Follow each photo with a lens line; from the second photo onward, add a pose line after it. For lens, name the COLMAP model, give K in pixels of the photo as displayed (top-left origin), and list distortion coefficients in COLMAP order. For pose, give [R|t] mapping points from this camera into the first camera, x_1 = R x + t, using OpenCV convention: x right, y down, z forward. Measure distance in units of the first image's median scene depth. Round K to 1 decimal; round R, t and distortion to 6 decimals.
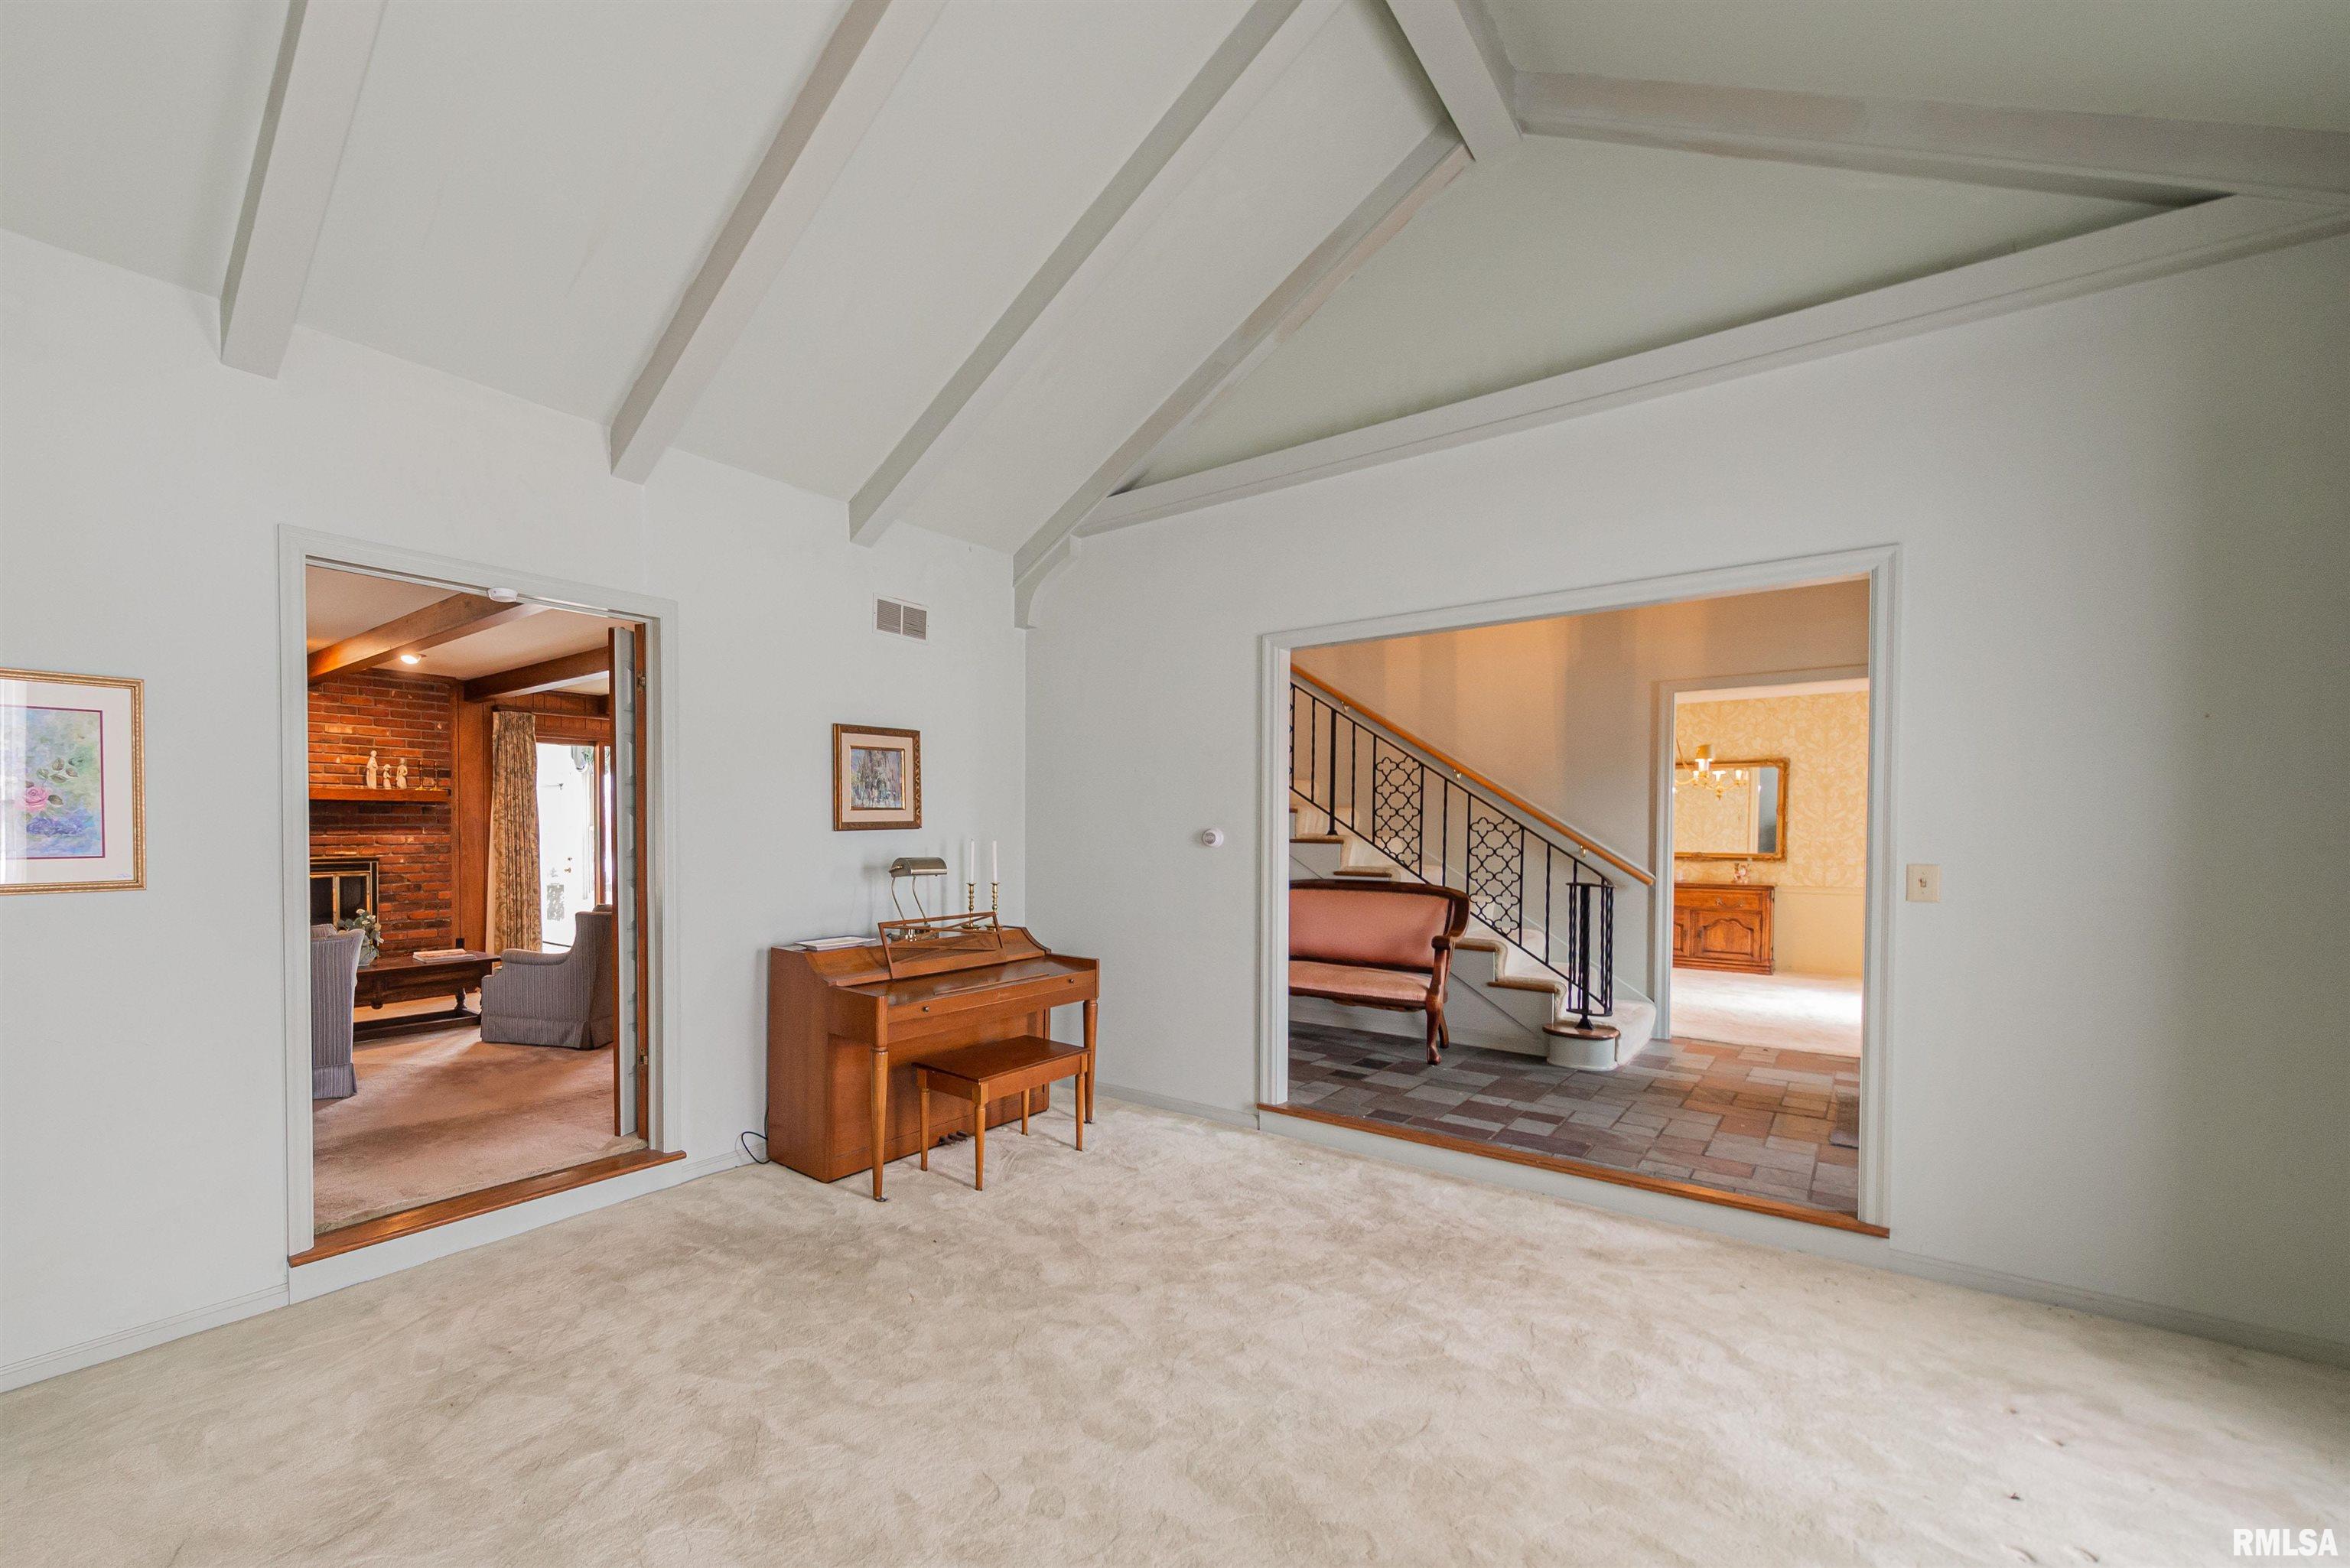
lens RADIAL K [[972.9, 0, 891.0], [0, 972.9, 844.2], [0, 0, 1]] dist [0.007911, -0.001652]
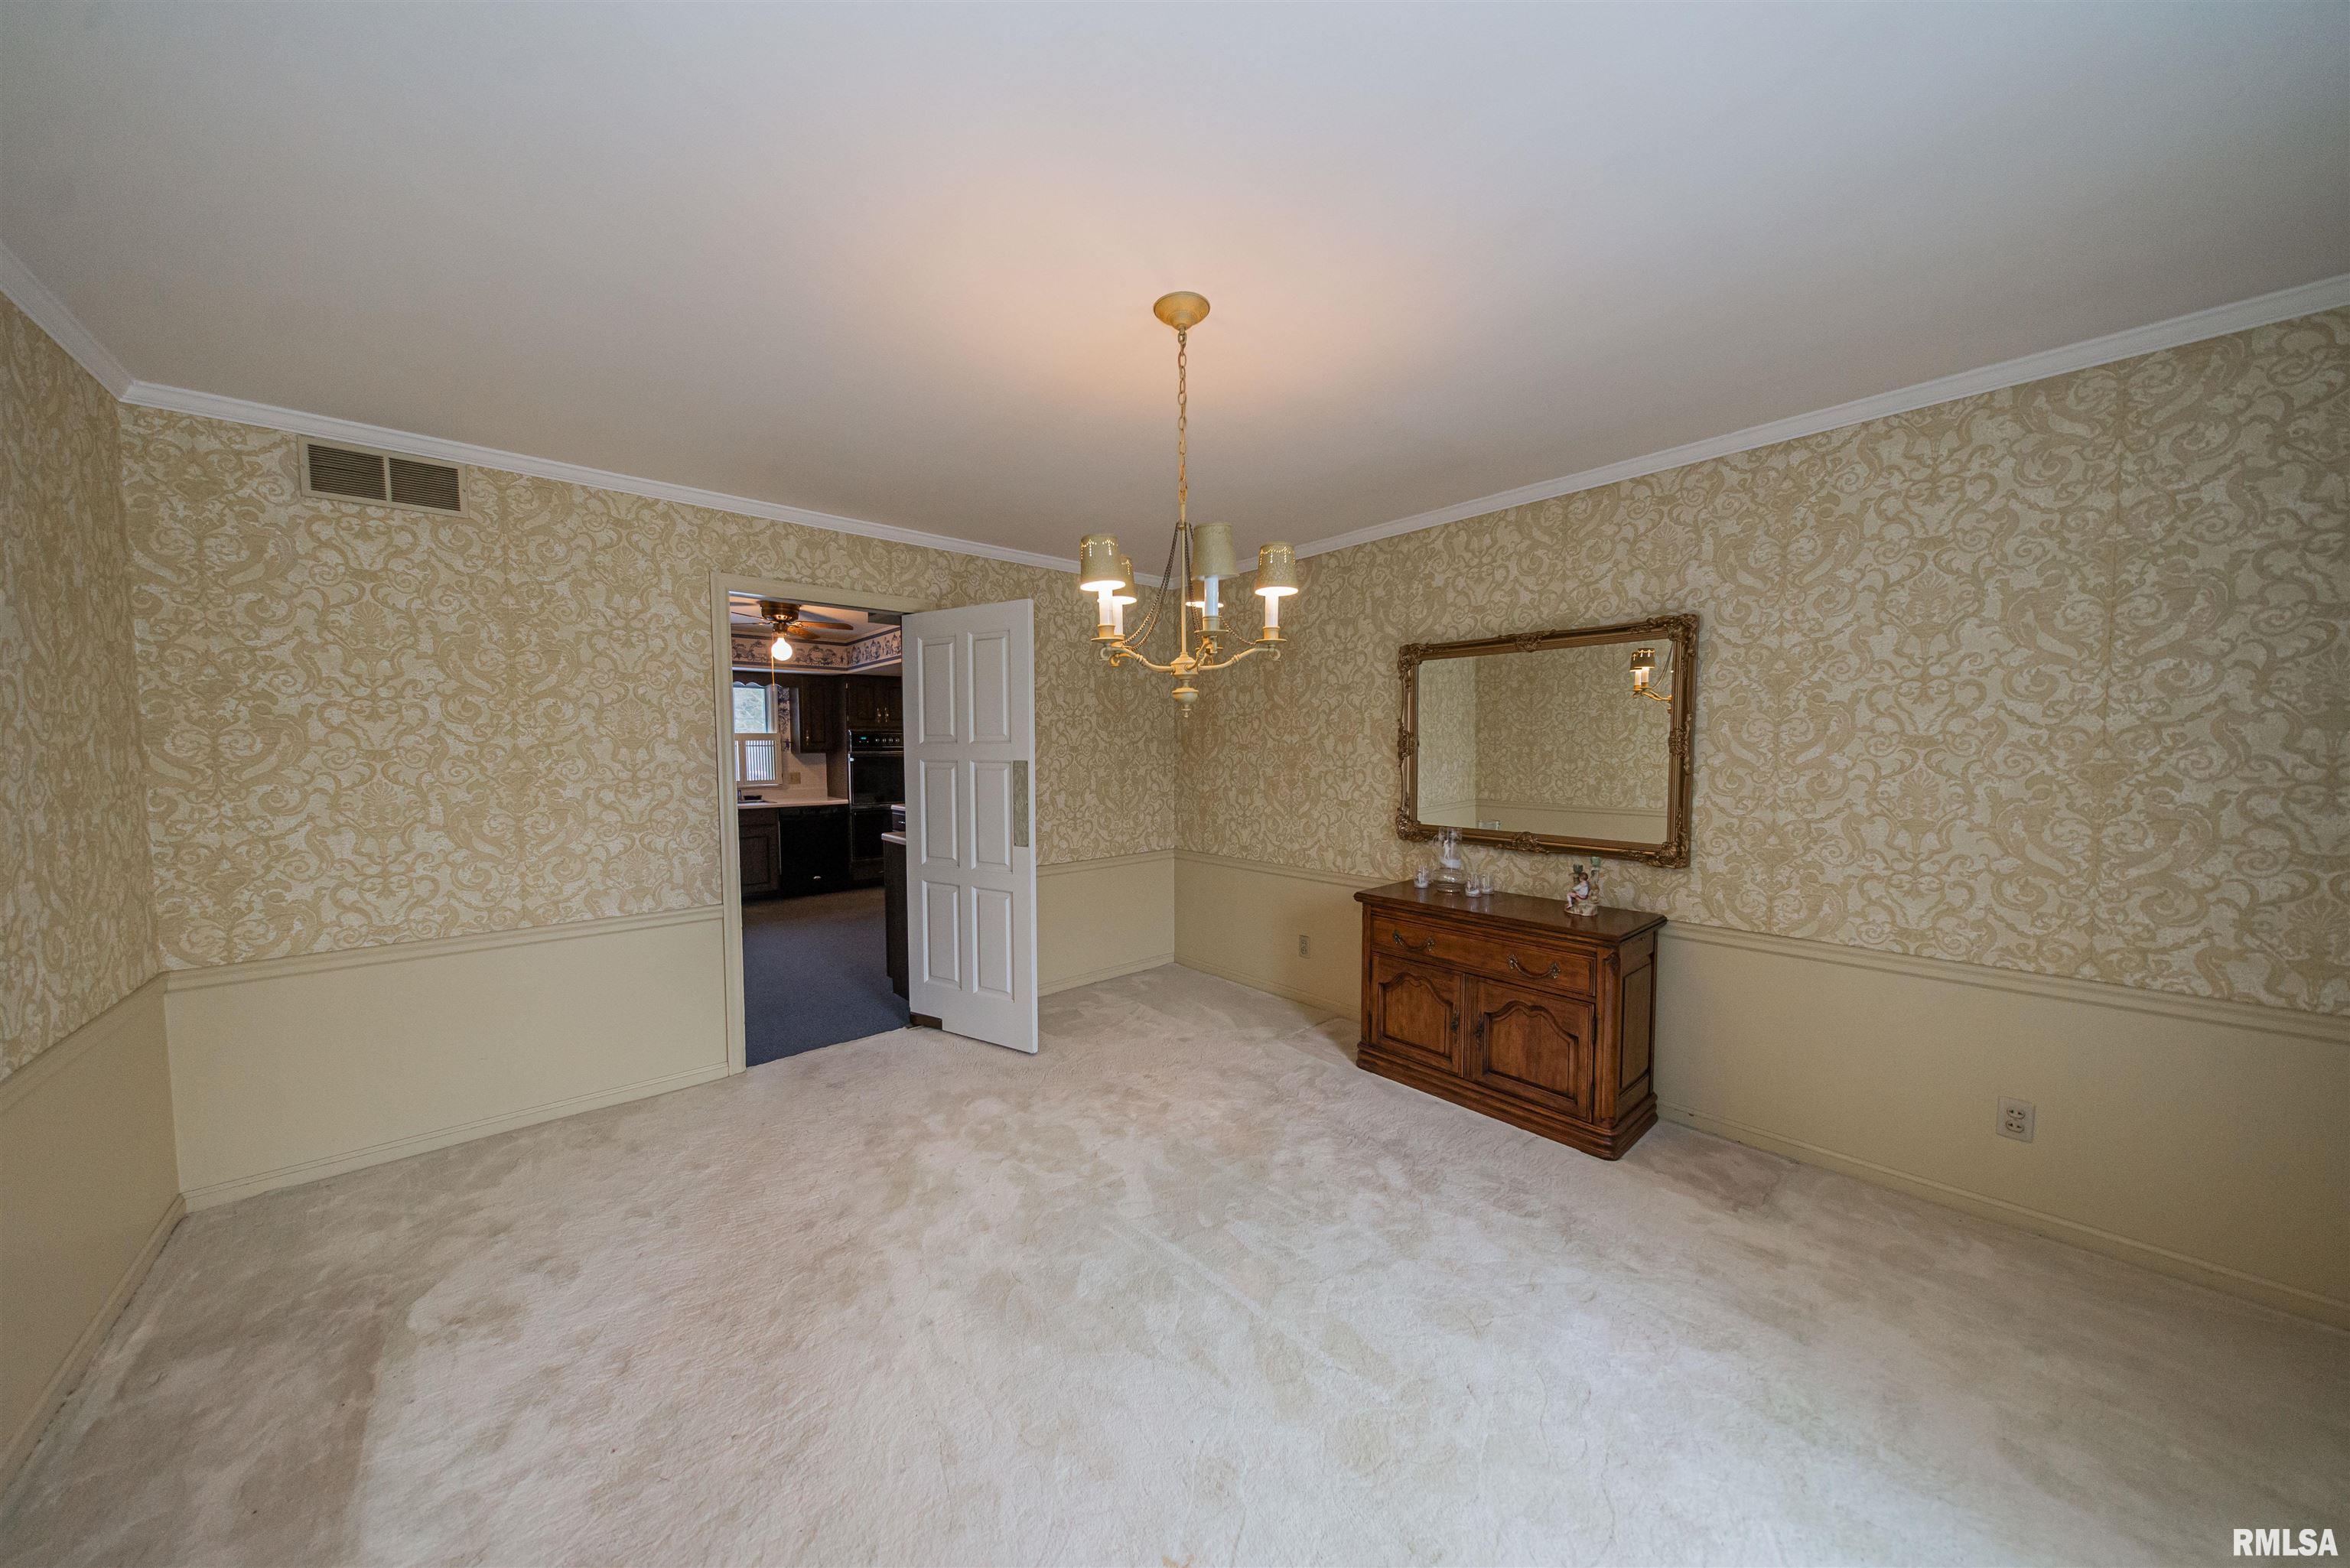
lens RADIAL K [[765.1, 0, 1165.3], [0, 765.1, 788.1], [0, 0, 1]] dist [0.000920, -0.000725]
pose [[0.997098, -0.001493, -0.076113, 1.275856], [0.004259, 0.999336, 0.036191, -0.049617], [0.076008, -0.036410, 0.996442, 1.172204]]
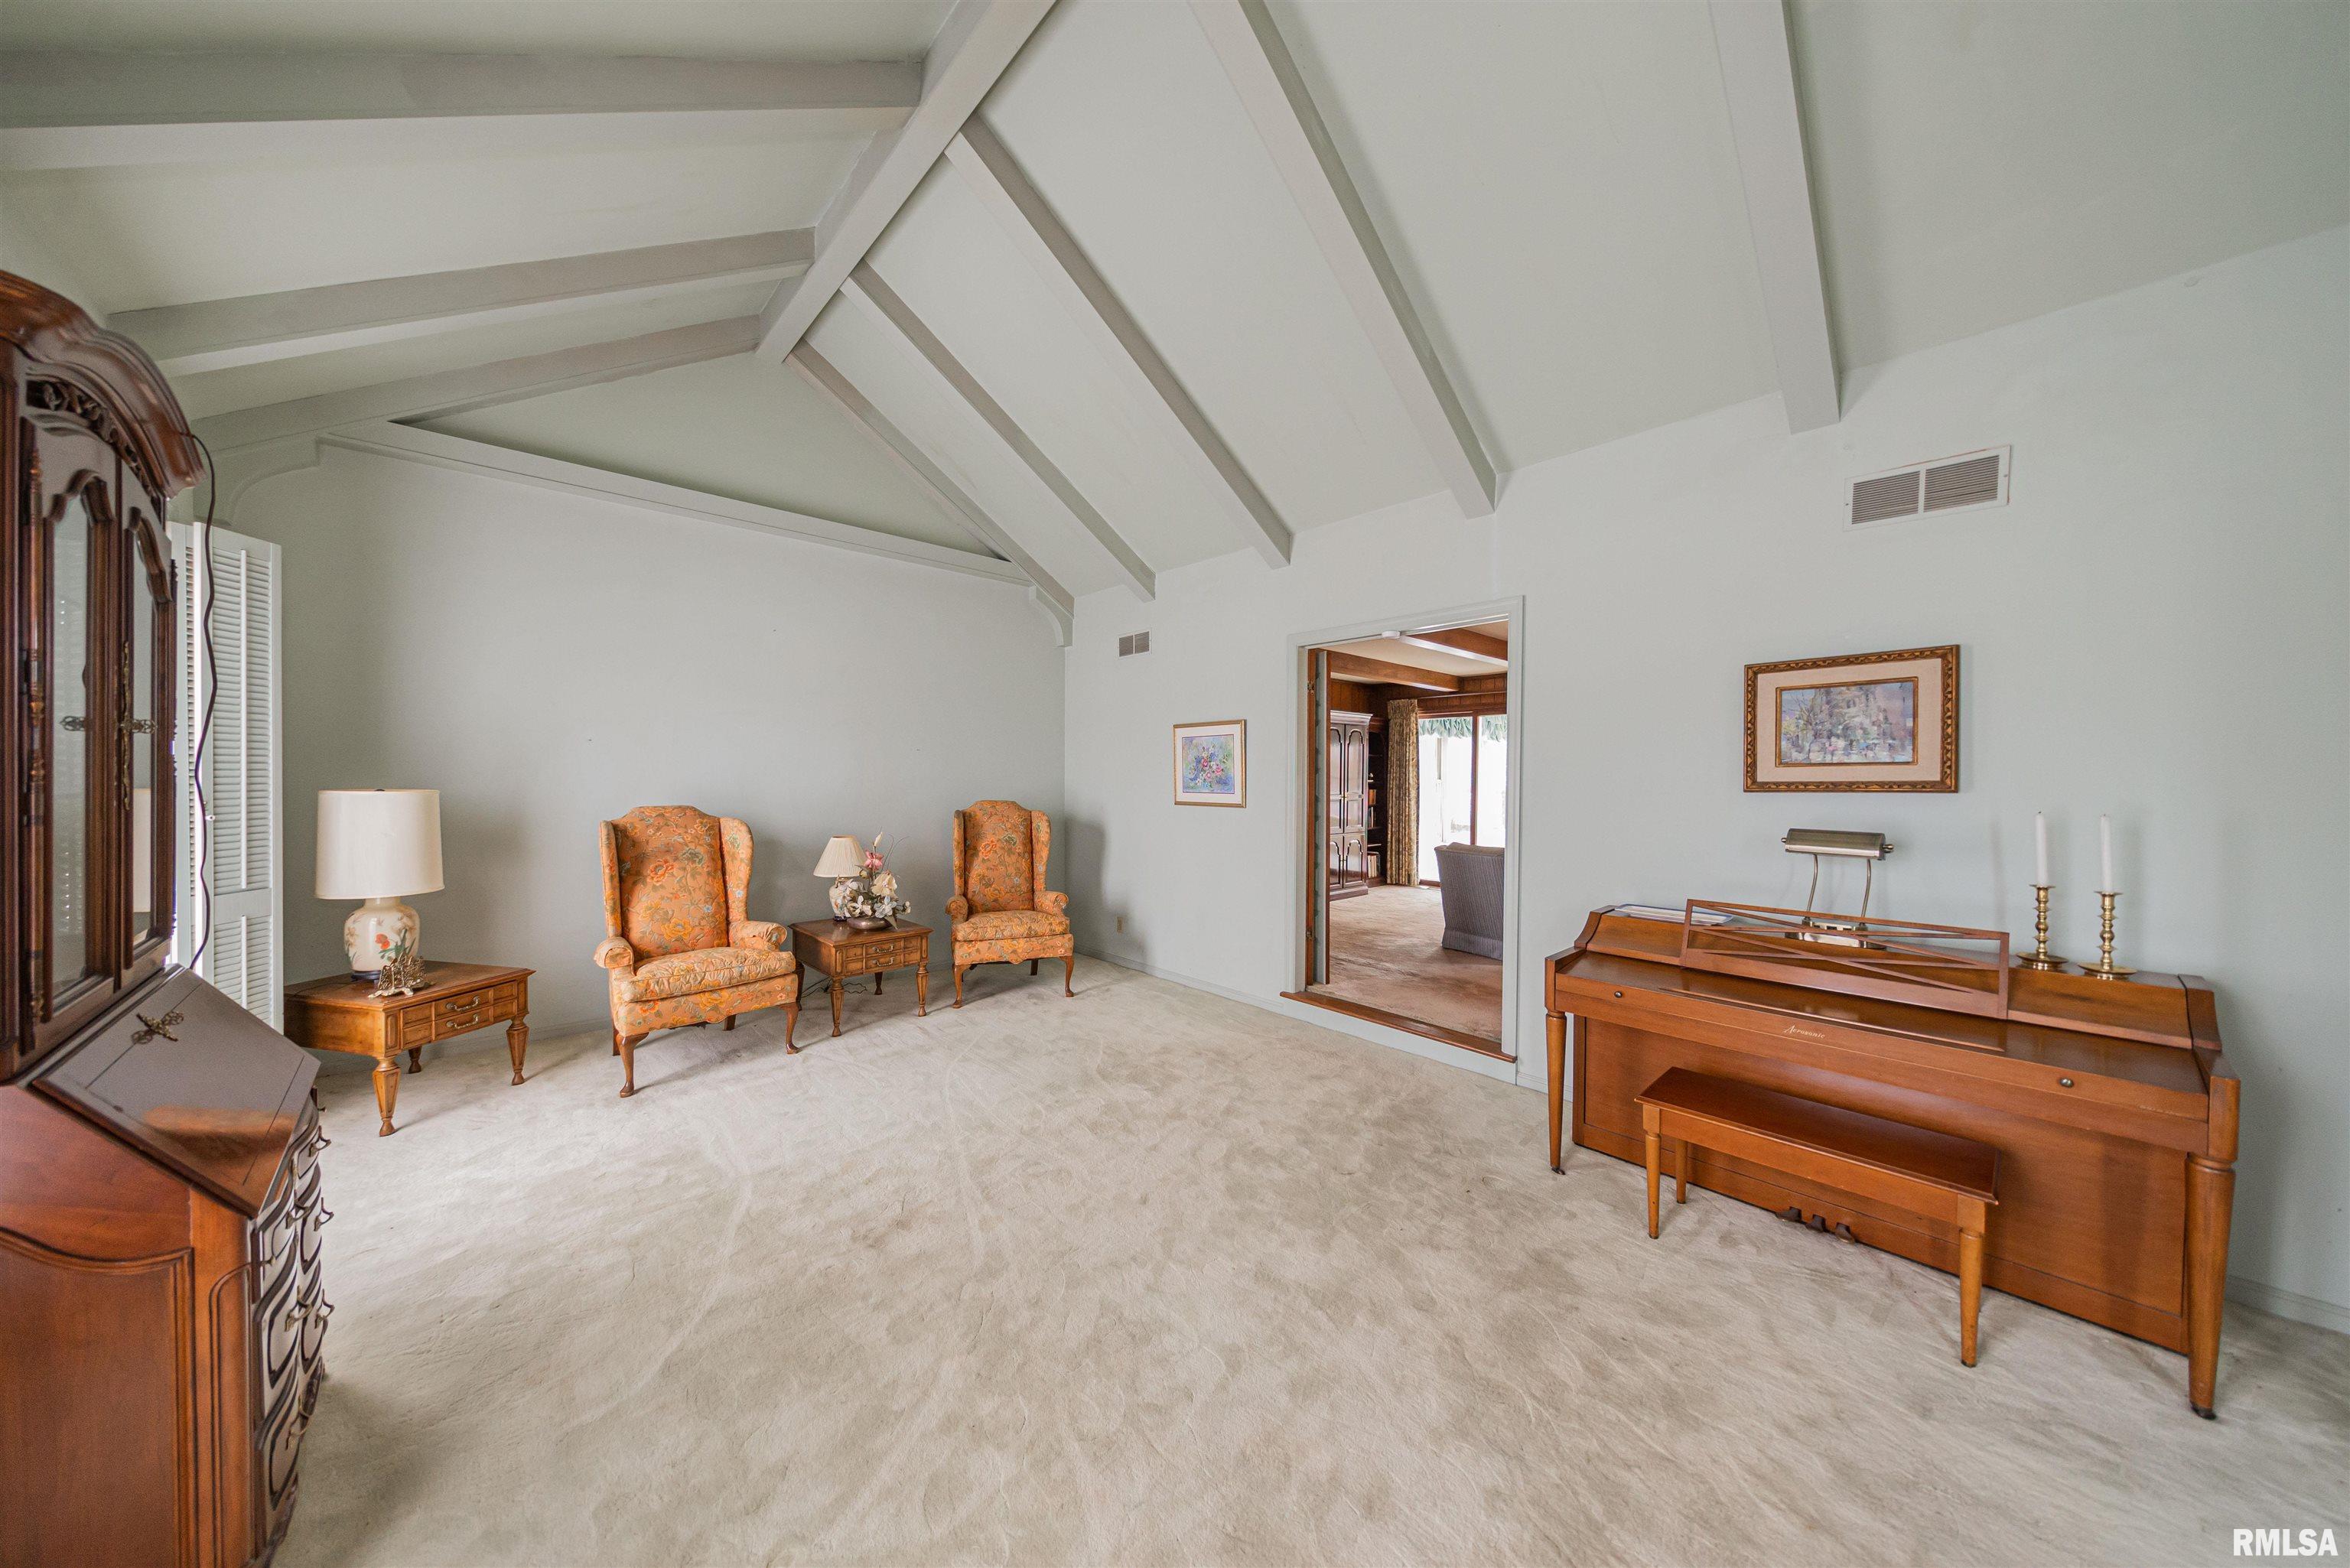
lens RADIAL K [[765.1, 0, 1169.6], [0, 765.1, 790.2], [0, 0, 1]] dist [0.000920, -0.000725]
pose [[-0.051558, 0.018457, -0.998499, 0.584968], [-0.023209, 0.999537, 0.019674, -0.015227], [0.998400, 0.024188, -0.051106, 0.492551]]
